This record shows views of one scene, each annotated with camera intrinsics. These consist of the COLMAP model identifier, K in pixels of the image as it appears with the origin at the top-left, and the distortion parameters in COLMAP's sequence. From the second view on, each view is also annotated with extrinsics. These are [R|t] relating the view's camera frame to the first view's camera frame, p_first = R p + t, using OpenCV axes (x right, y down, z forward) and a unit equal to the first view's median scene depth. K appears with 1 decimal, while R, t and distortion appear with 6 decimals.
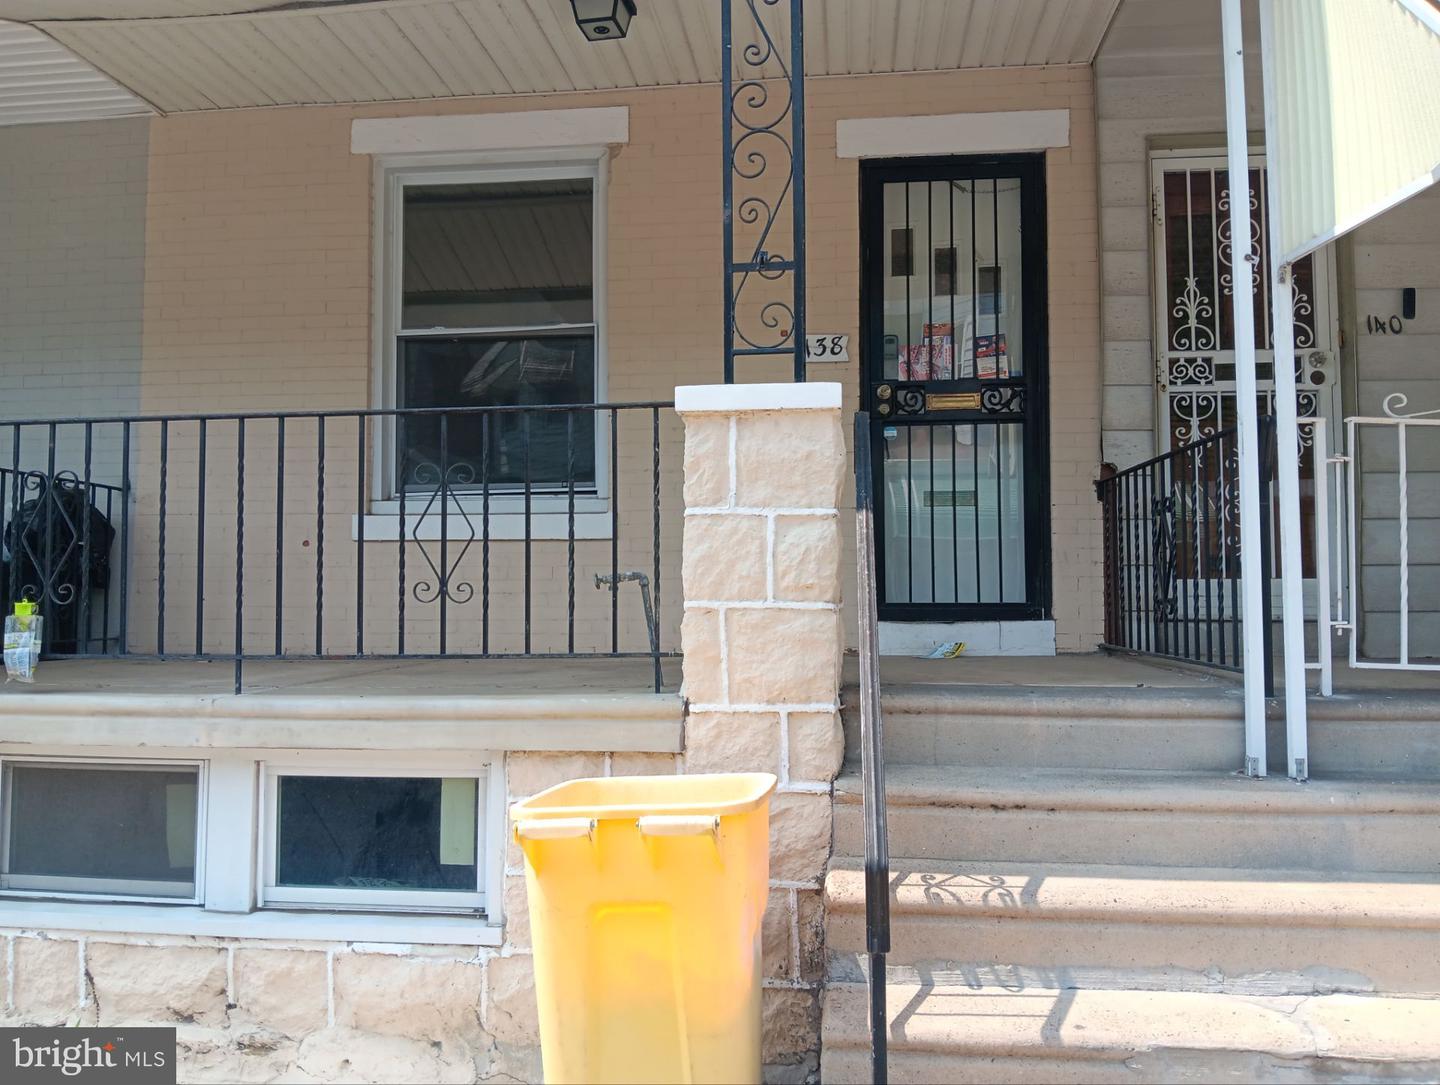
lens RADIAL K [[1133.9, 0, 717.1], [0, 1133.9, 543.4], [0, 0, 1]] dist [0.089412, -0.209929]
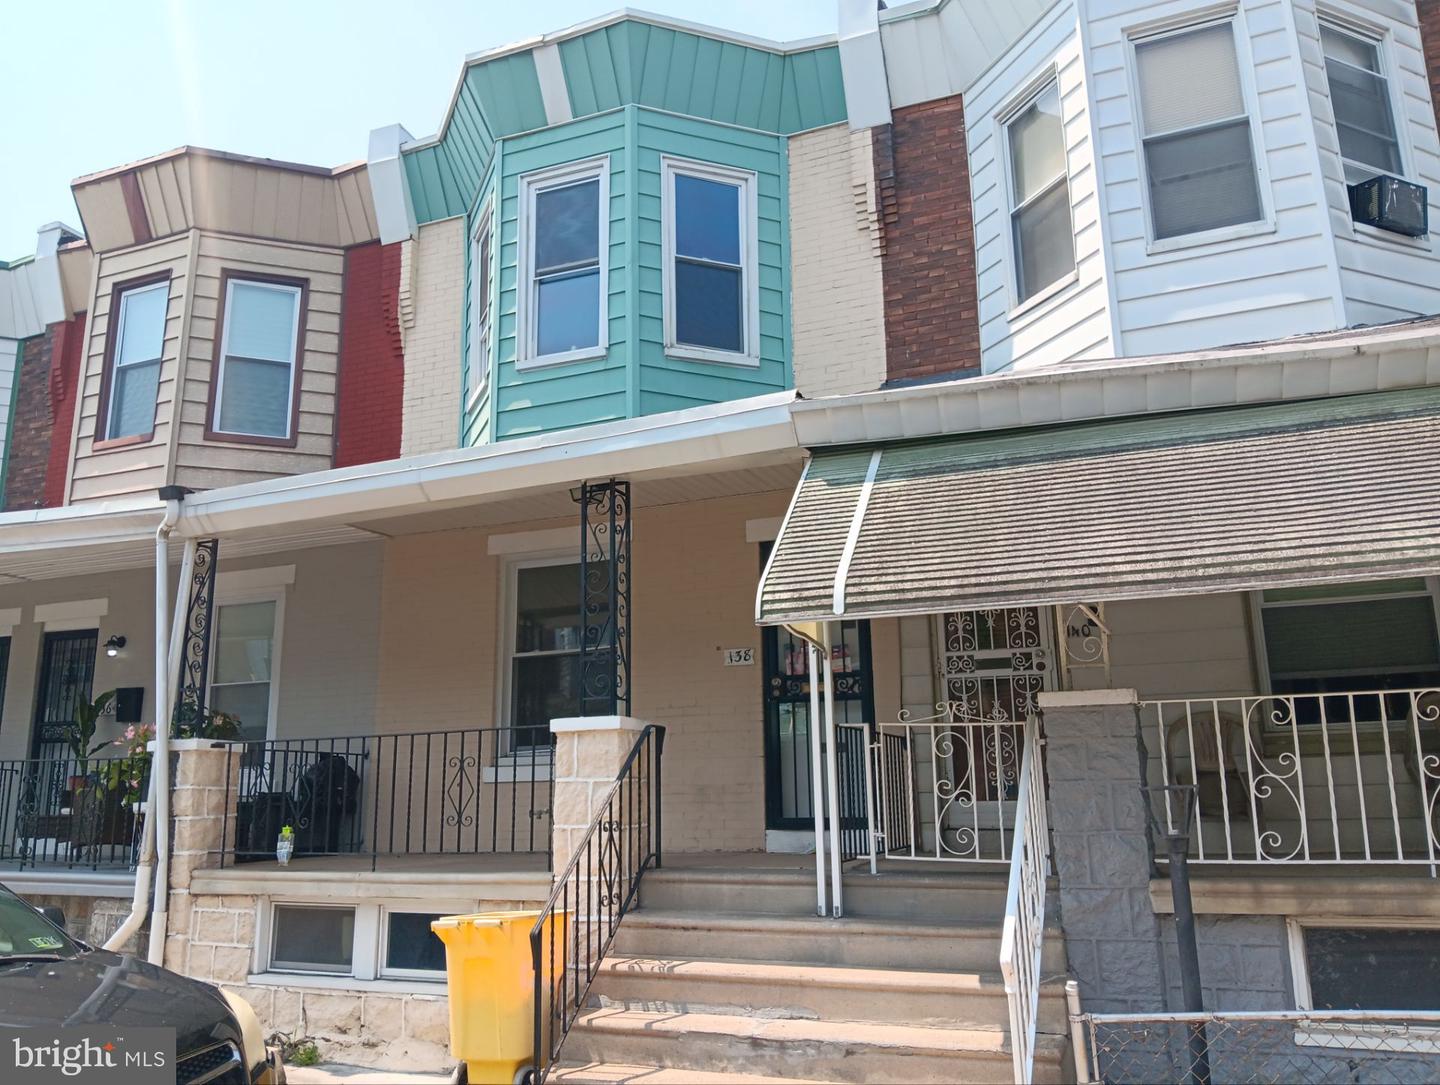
lens RADIAL K [[1137.5, 0, 714.6], [0, 1137.5, 541.6], [0, 0, 1]] dist [0.083088, -0.224935]
pose [[0.959956, -0.074288, -0.270123, 0.829343], [0.027661, 0.984624, -0.172485, -0.087629], [0.278783, 0.158106, 0.947250, -0.948823]]
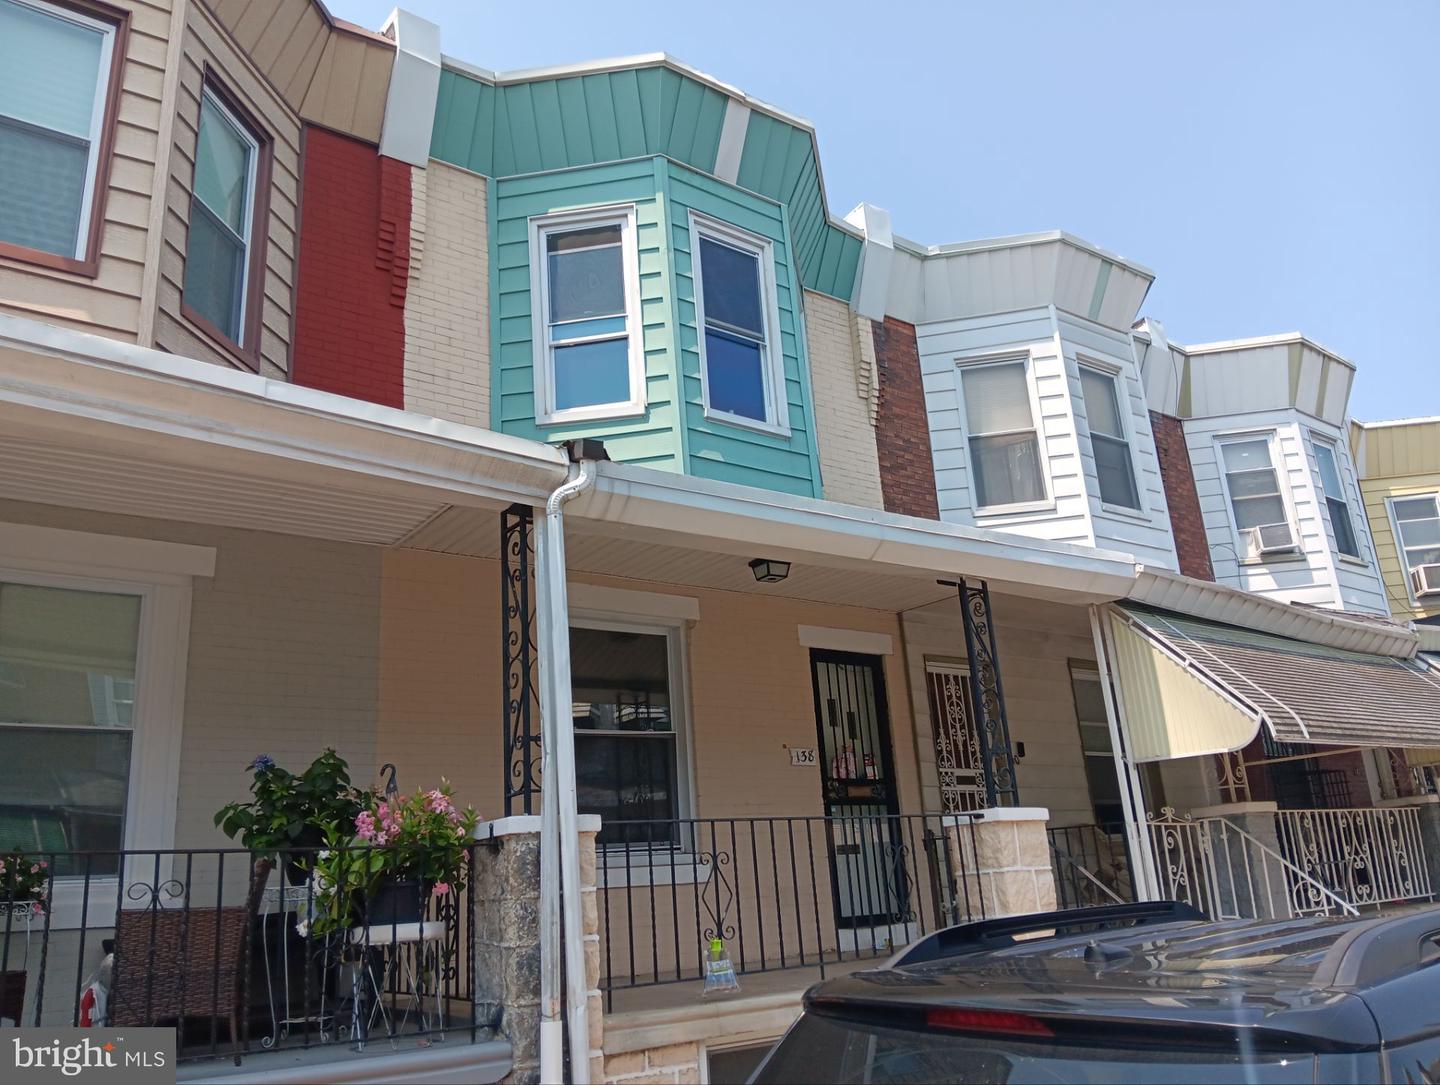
lens RADIAL K [[1118.8, 0, 720.0], [0, 1118.8, 542.5], [0, 0, 1]] dist [0.109955, -0.259394]
pose [[0.733225, 0.160441, 0.660787, -1.849320], [0.025434, 0.964615, -0.262434, -0.074038], [-0.679510, 0.209230, 0.703199, -0.234760]]
